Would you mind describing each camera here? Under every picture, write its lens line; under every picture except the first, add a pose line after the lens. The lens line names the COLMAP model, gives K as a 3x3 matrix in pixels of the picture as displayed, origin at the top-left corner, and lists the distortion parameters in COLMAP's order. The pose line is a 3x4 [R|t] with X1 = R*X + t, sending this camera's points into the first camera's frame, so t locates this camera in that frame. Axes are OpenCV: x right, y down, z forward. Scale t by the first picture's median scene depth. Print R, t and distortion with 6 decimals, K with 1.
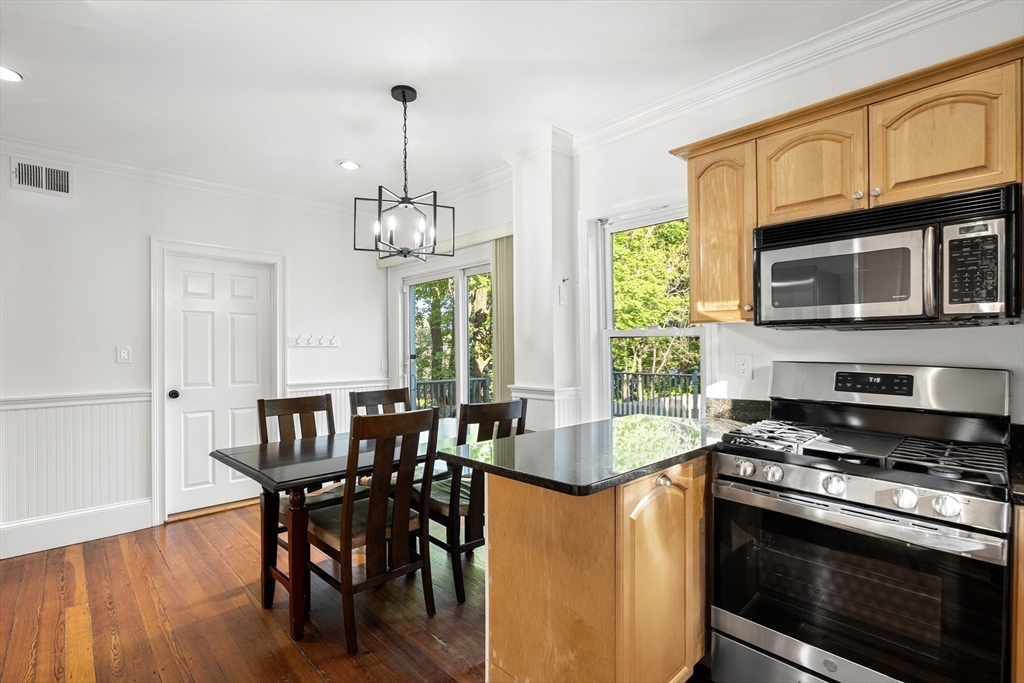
lens RADIAL K [[484.1, 0, 515.7], [0, 484.1, 346.1], [0, 0, 1]] dist [-0.000504, 0.000000]
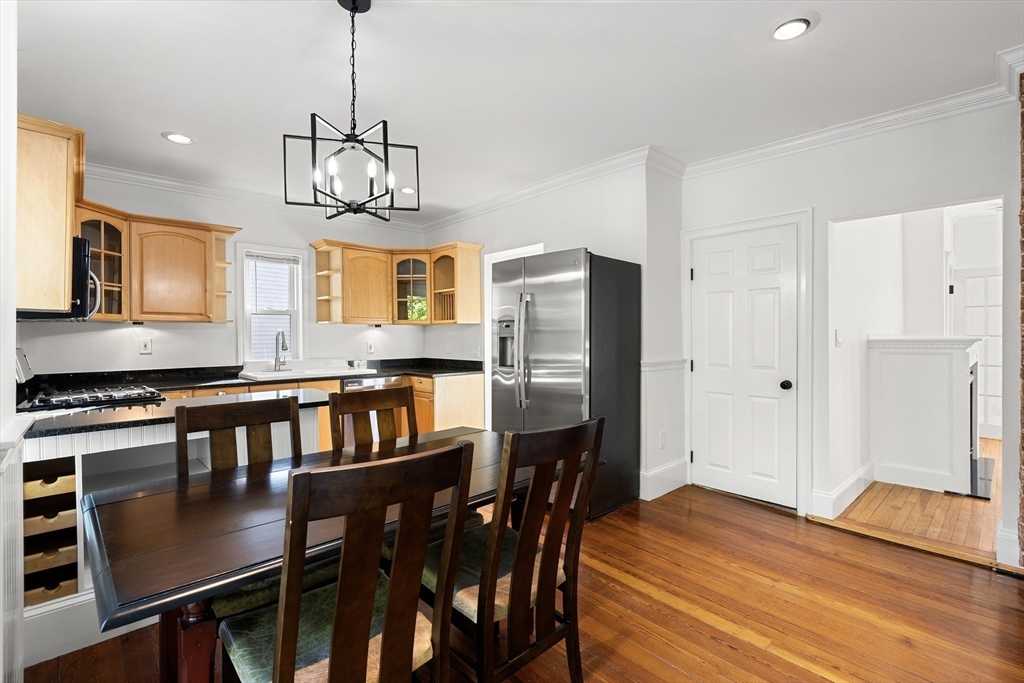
lens RADIAL K [[468.4, 0, 512.4], [0, 468.4, 339.0], [0, 0, 1]] dist [0.000046, 0.000064]
pose [[-0.999801, 0.013837, 0.014357, -0.418743], [0.013924, 0.999885, 0.005974, 0.014525], [-0.014272, 0.006173, -0.999879, 1.492516]]
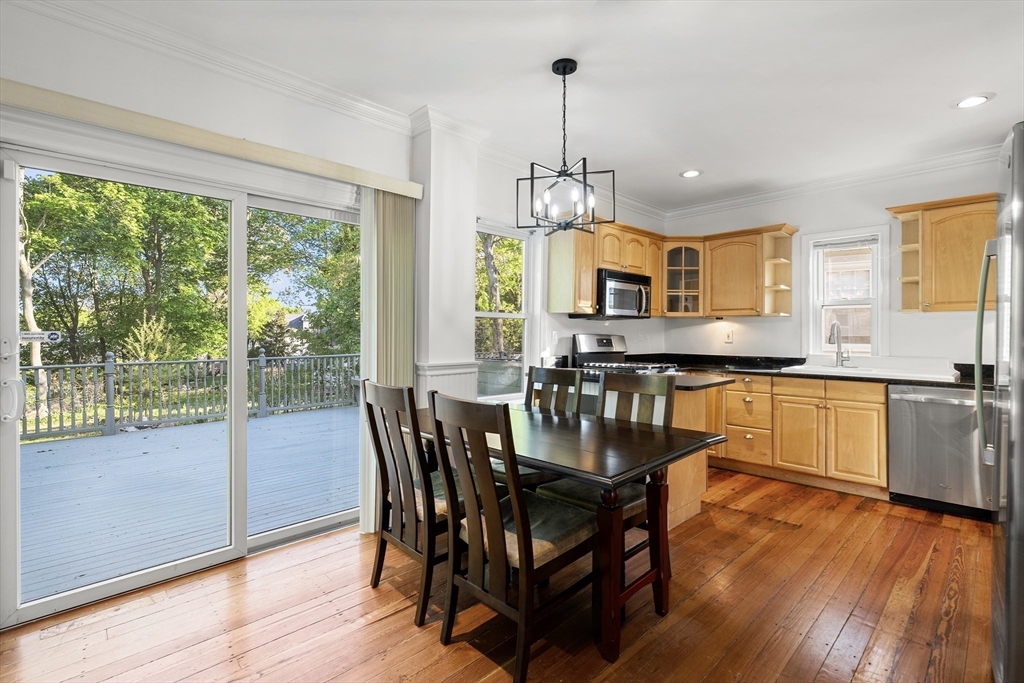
lens RADIAL K [[474.1, 0, 512.0], [0, 474.1, 331.3], [0, 0, 1]] dist [0.000224, 0.000638]
pose [[-0.009688, 0.011258, 0.999890, -1.033771], [-0.003303, 0.999931, -0.011290, 0.031464], [-0.999948, -0.003412, -0.009650, 0.963104]]
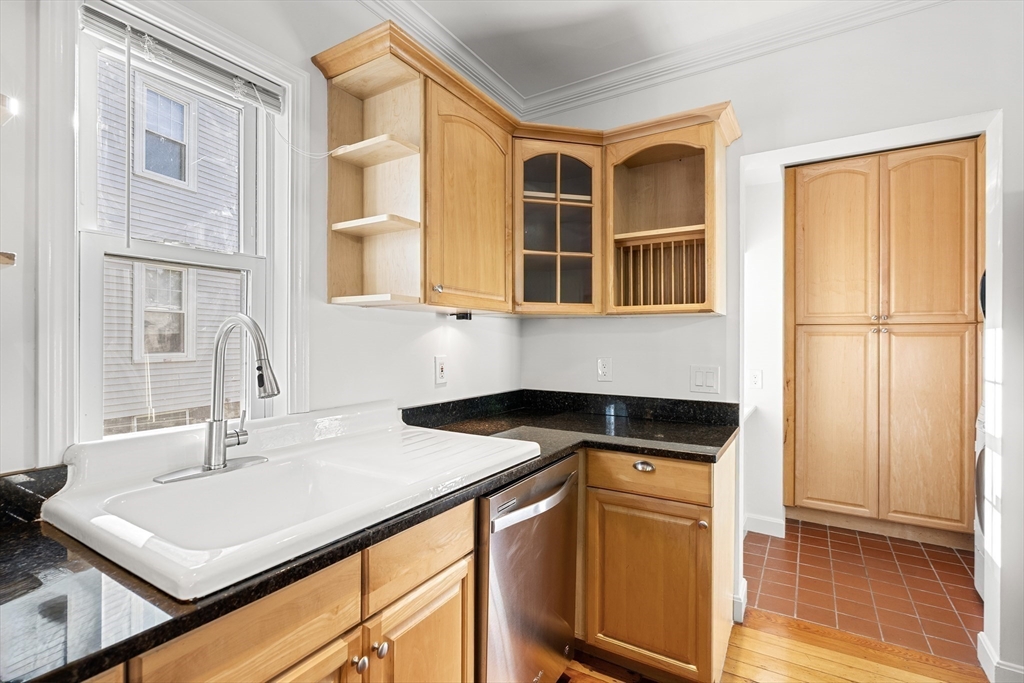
lens RADIAL K [[475.8, 0, 508.8], [0, 475.8, 340.8], [0, 0, 1]] dist [-0.000001, 0.000604]
pose [[-0.970364, 0.001259, -0.241646, 0.224955], [0.001064, 0.999999, 0.000936, 0.005035], [0.241647, 0.000651, -0.970364, 0.439822]]
